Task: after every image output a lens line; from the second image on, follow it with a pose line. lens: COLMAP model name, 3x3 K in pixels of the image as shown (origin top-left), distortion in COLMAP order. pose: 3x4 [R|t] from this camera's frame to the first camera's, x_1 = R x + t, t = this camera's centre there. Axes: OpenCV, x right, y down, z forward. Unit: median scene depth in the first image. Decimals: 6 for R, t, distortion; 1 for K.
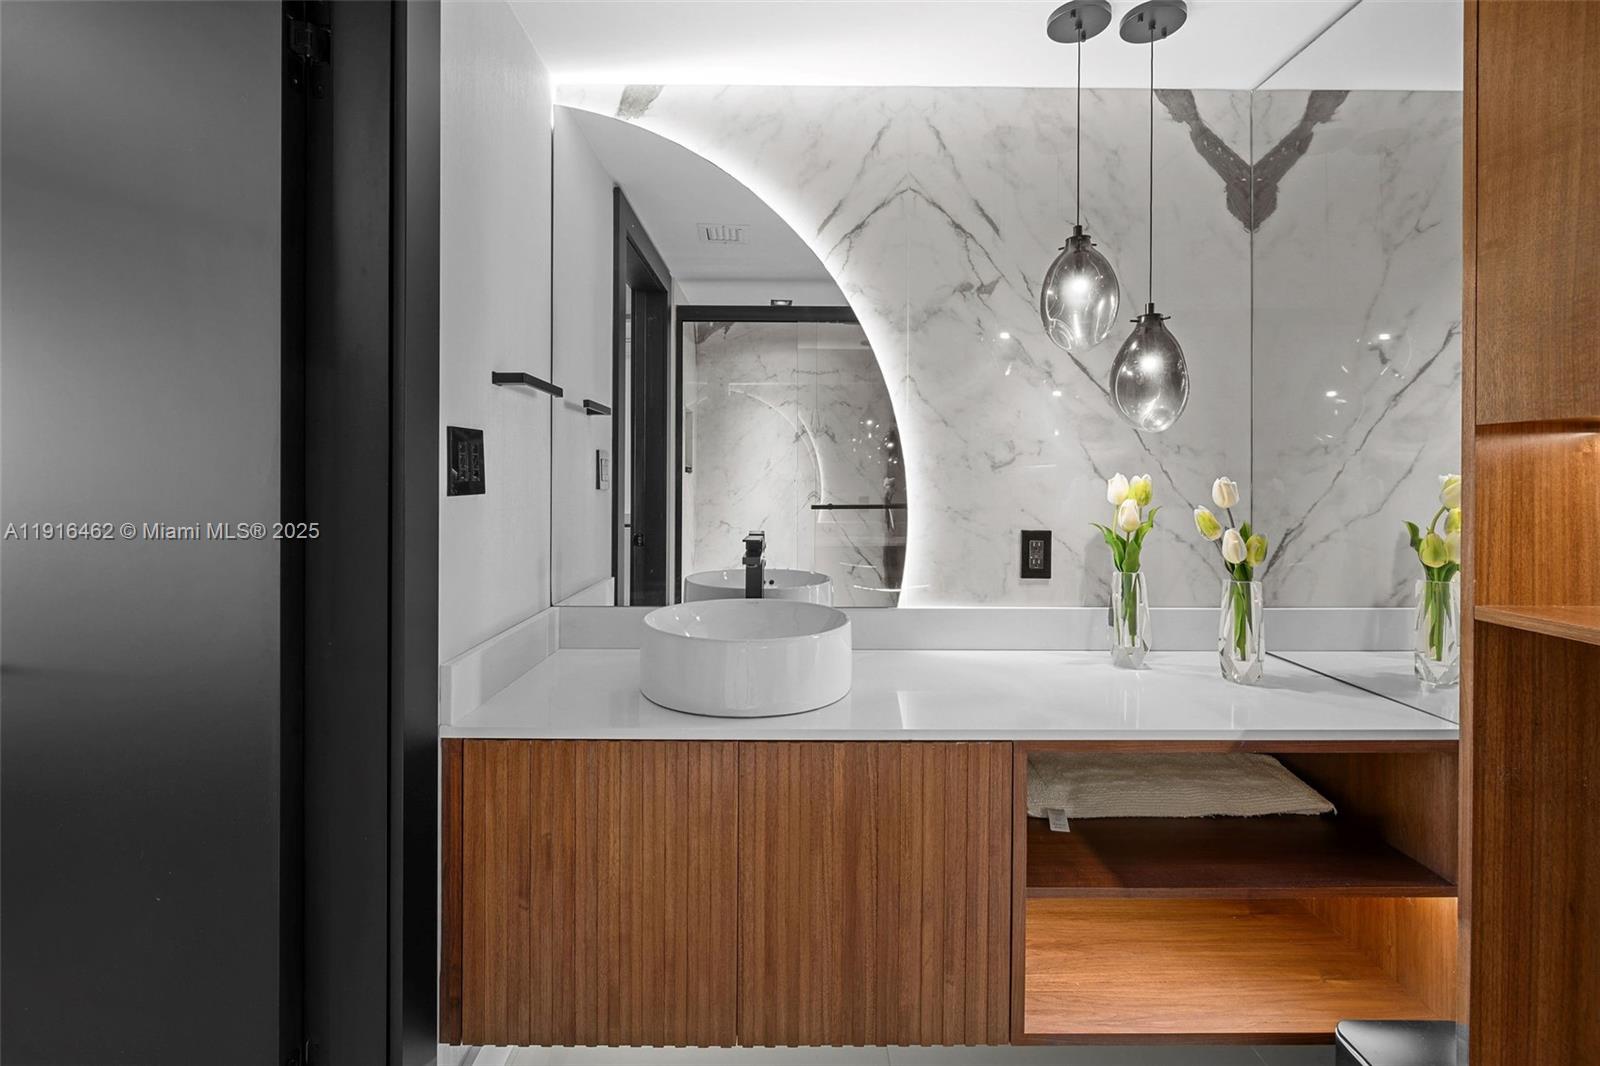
lens RADIAL K [[696.3, 0, 799.9], [0, 696.3, 475.1], [0, 0, 1]] dist [0.004948, 0.000061]
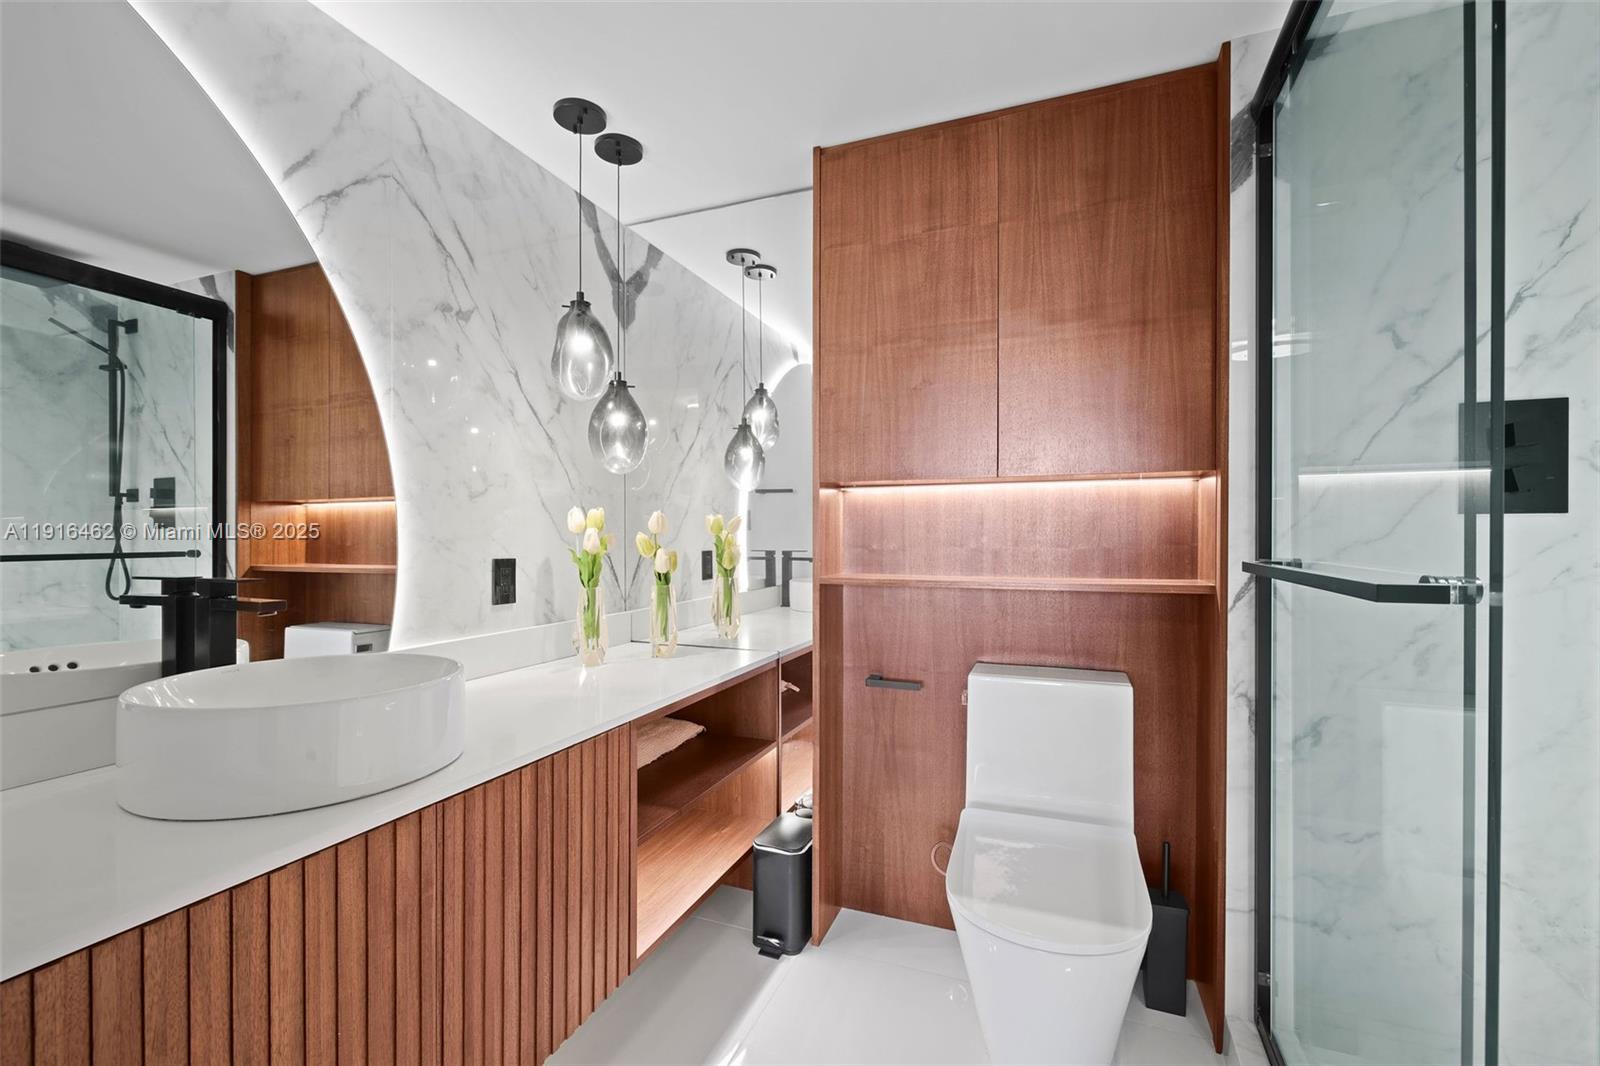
lens RADIAL K [[691.3, 0, 791.8], [0, 691.3, 532.4], [0, 0, 1]] dist [0.000594, 0.000026]
pose [[0.382305, 0.002787, 0.924032, -0.460417], [-0.004578, 0.999989, -0.001122, 0.038508], [-0.924025, -0.003802, 0.382313, 0.197139]]
